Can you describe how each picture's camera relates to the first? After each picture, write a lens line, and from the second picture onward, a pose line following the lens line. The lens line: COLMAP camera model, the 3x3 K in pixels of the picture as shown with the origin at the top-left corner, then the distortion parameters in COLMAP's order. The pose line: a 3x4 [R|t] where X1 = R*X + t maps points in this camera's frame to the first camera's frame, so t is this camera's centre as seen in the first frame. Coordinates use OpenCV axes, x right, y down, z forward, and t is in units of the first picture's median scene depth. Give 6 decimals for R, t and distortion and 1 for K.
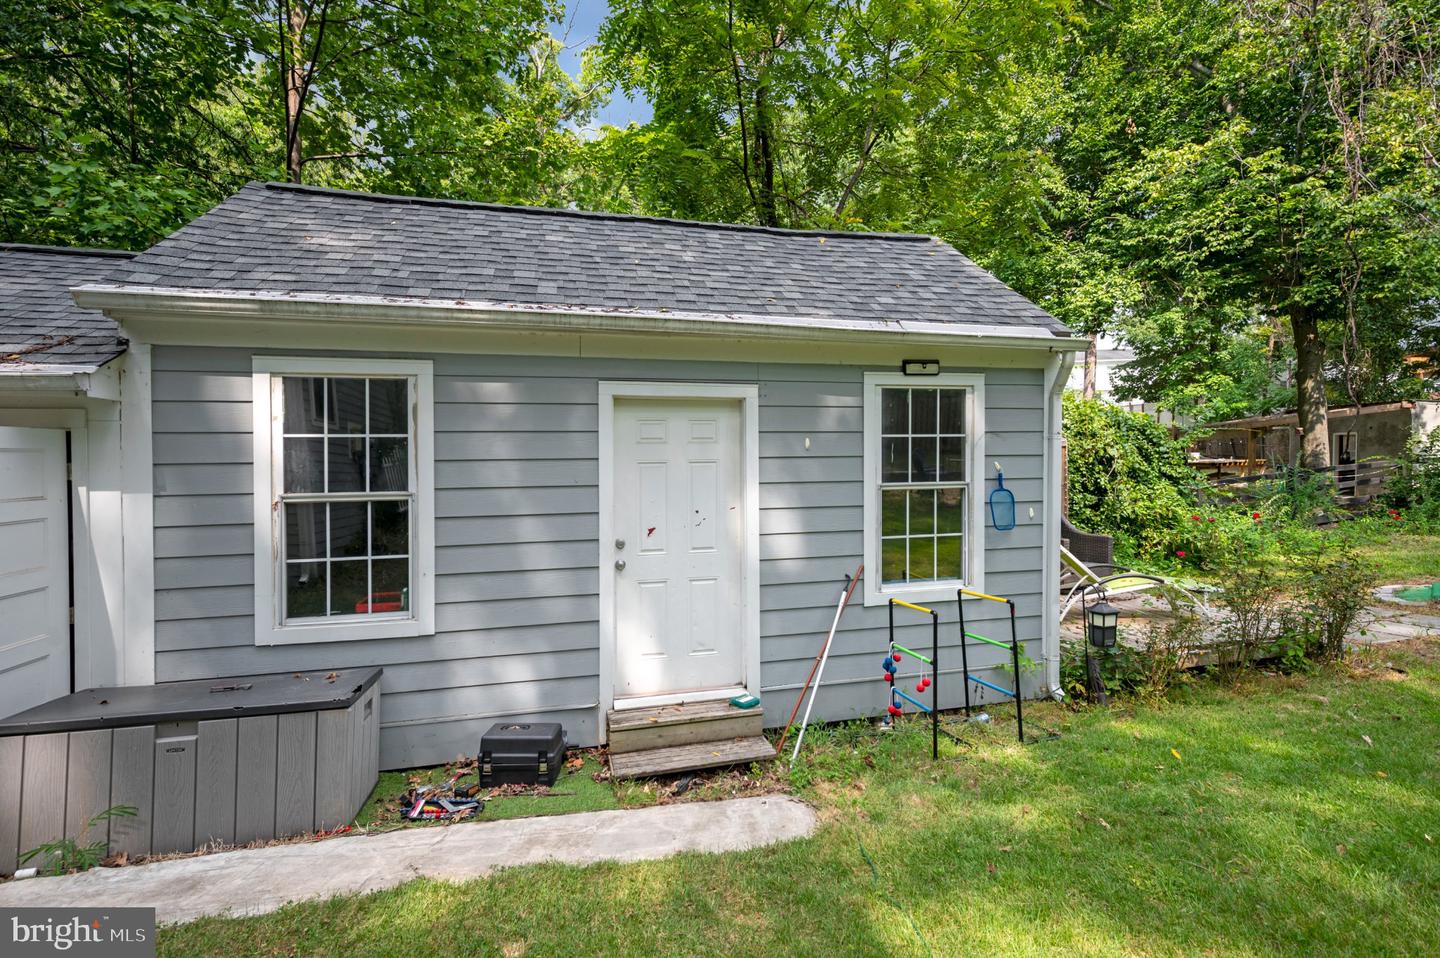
lens RADIAL K [[674.8, 0, 717.5], [0, 674.8, 480.5], [0, 0, 1]] dist [-0.000919, -0.000129]
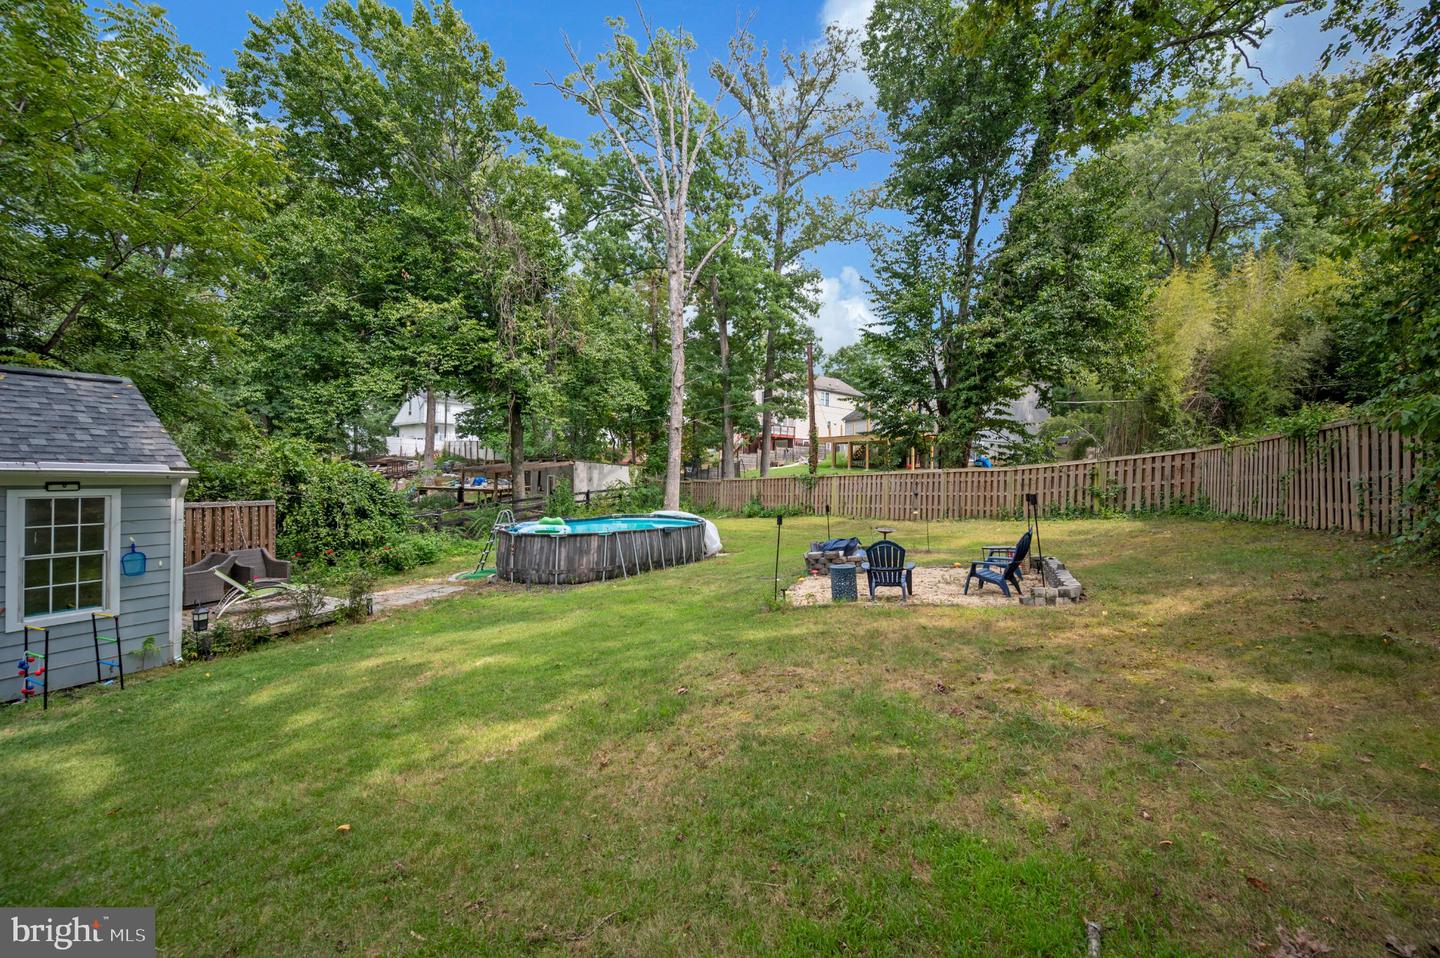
lens RADIAL K [[588.1, 0, 741.2], [0, 588.1, 478.5], [0, 0, 1]] dist [-0.000945, 0.000564]
pose [[0.630281, 0.015187, 0.776219, 0.221680], [-0.010085, 0.999884, -0.011374, -0.181465], [-0.776302, -0.000660, 0.630361, -1.228634]]
